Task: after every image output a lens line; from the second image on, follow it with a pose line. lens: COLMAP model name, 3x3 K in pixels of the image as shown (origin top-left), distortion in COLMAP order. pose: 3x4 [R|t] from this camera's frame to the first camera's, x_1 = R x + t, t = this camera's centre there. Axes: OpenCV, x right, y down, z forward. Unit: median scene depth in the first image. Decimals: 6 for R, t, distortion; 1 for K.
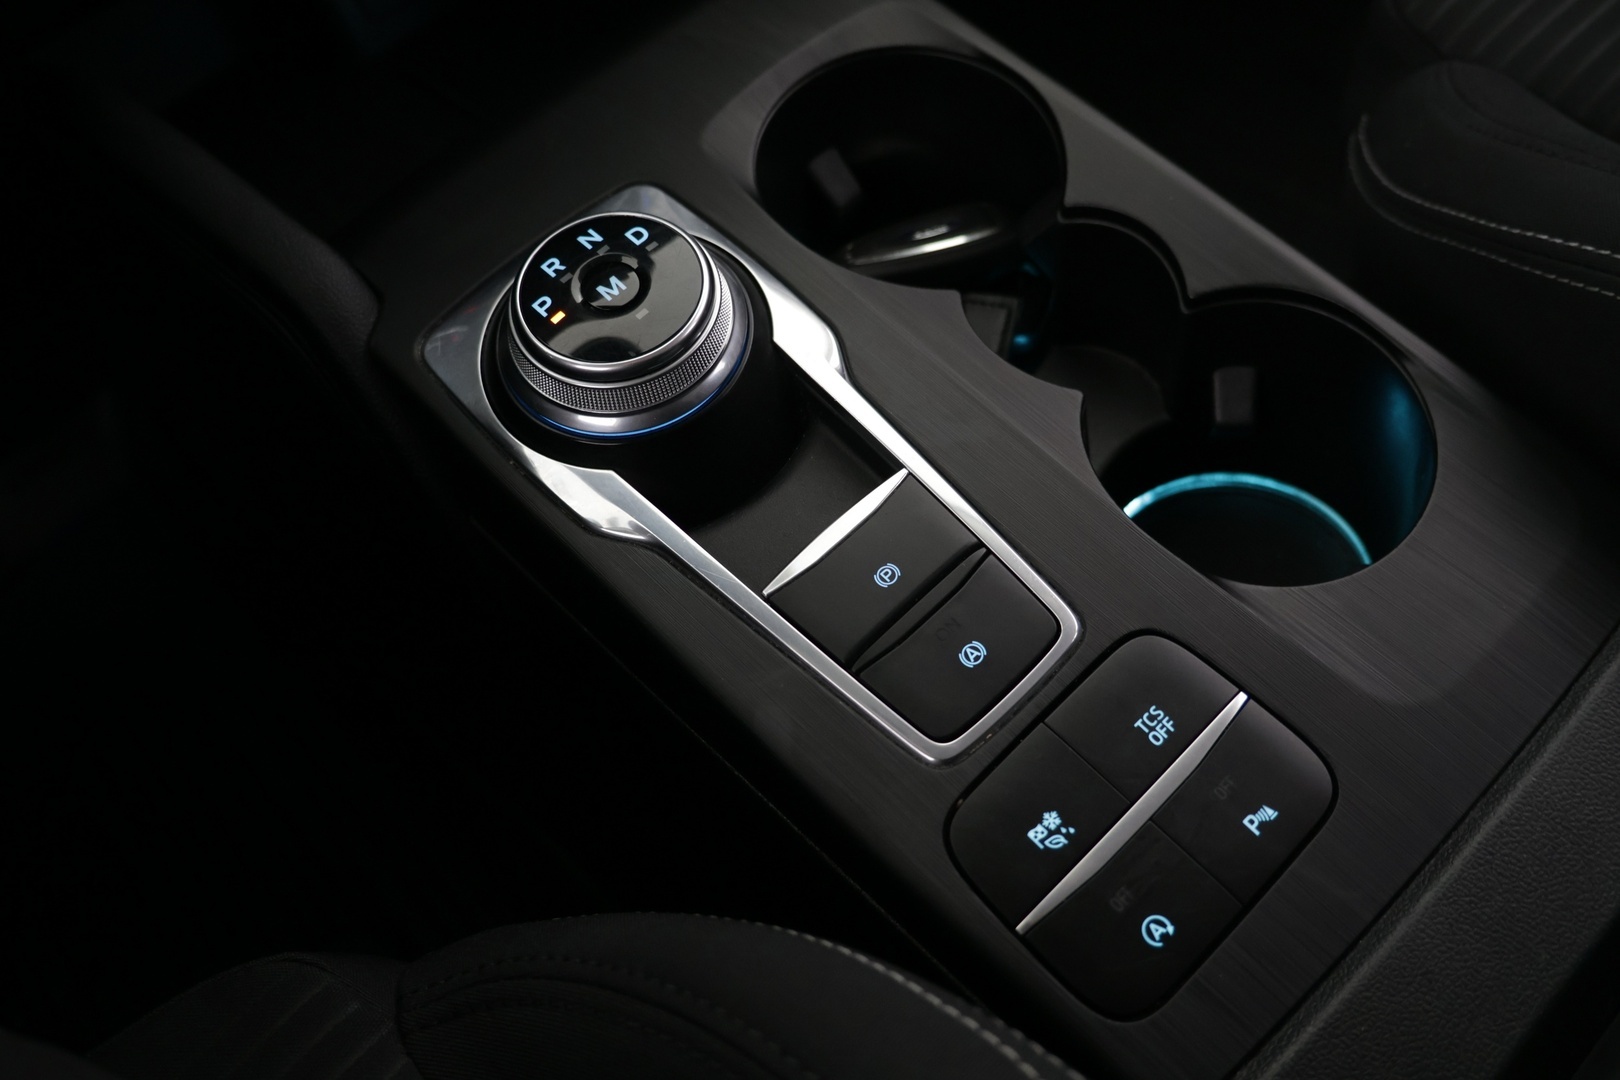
lens RADIAL K [[1339.5, 0, 810.0], [0, 1339.5, 540.0], [0, 0, 1]] dist [-0.018395, -0.001724]
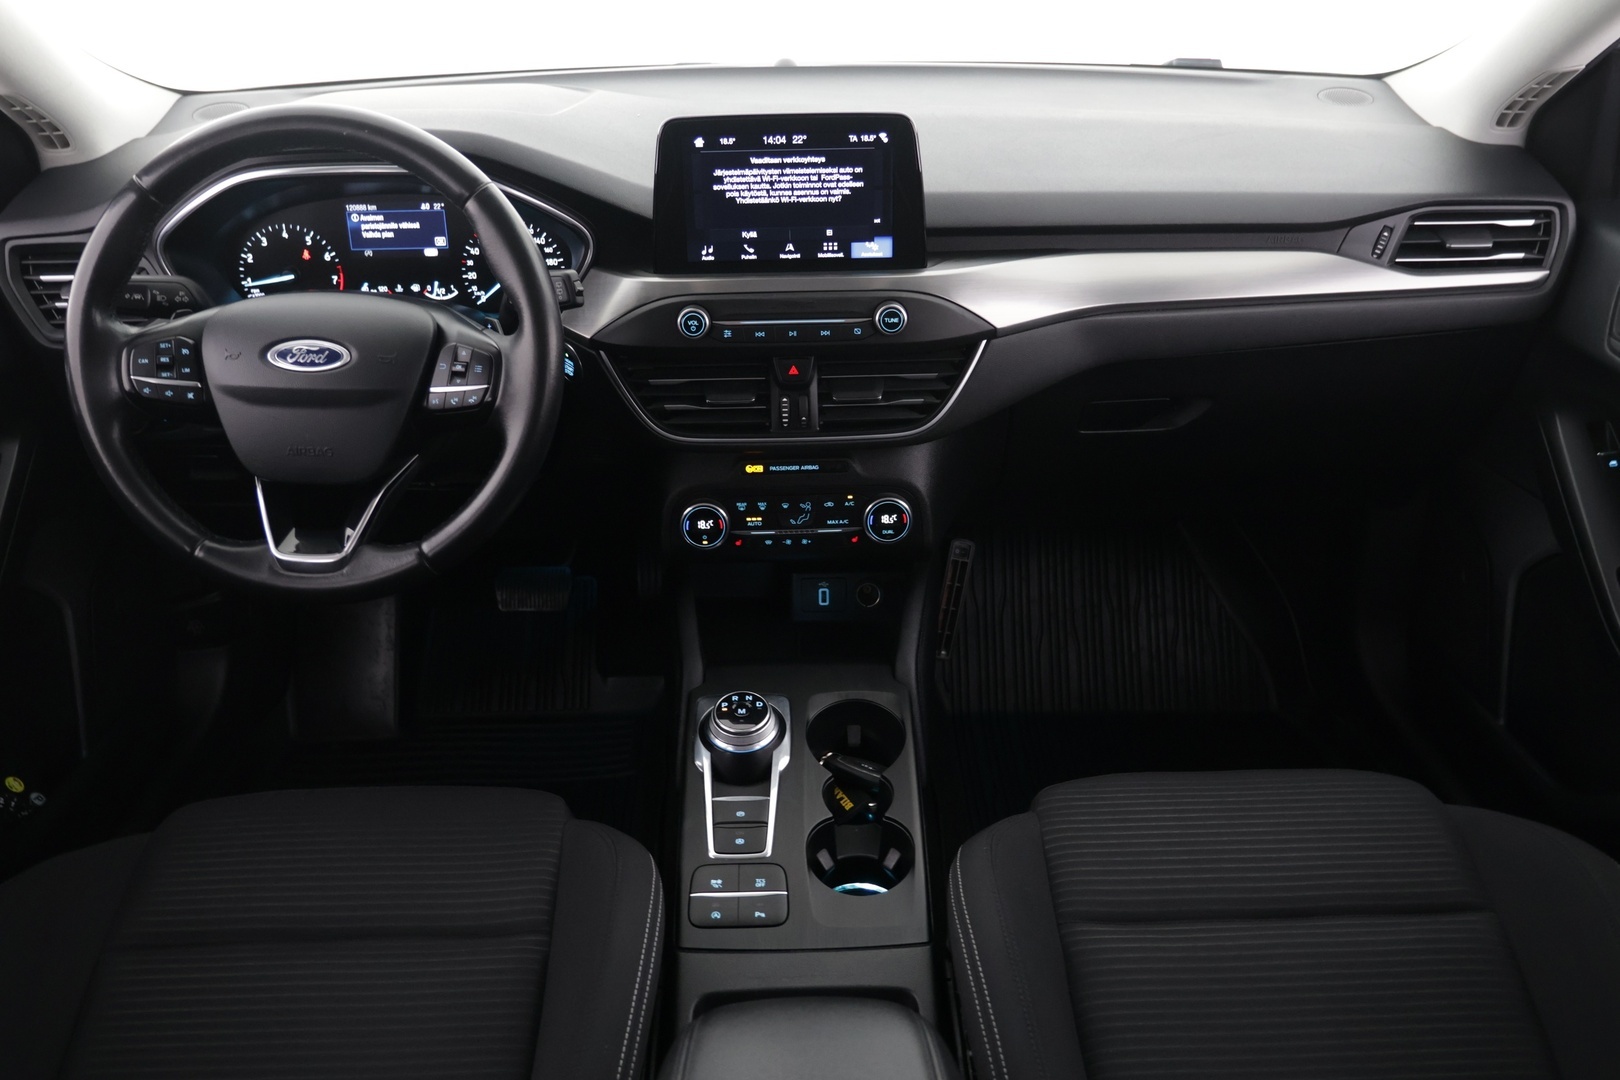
lens RADIAL K [[1339.5, 0, 810.0], [0, 1339.5, 540.0], [0, 0, 1]] dist [-0.018395, -0.001724]
pose [[0.738075, 0.455991, -0.497310, 1.594469], [-0.615596, 0.756822, -0.219686, 0.139973], [0.276200, 0.468287, 0.839298, -2.205555]]
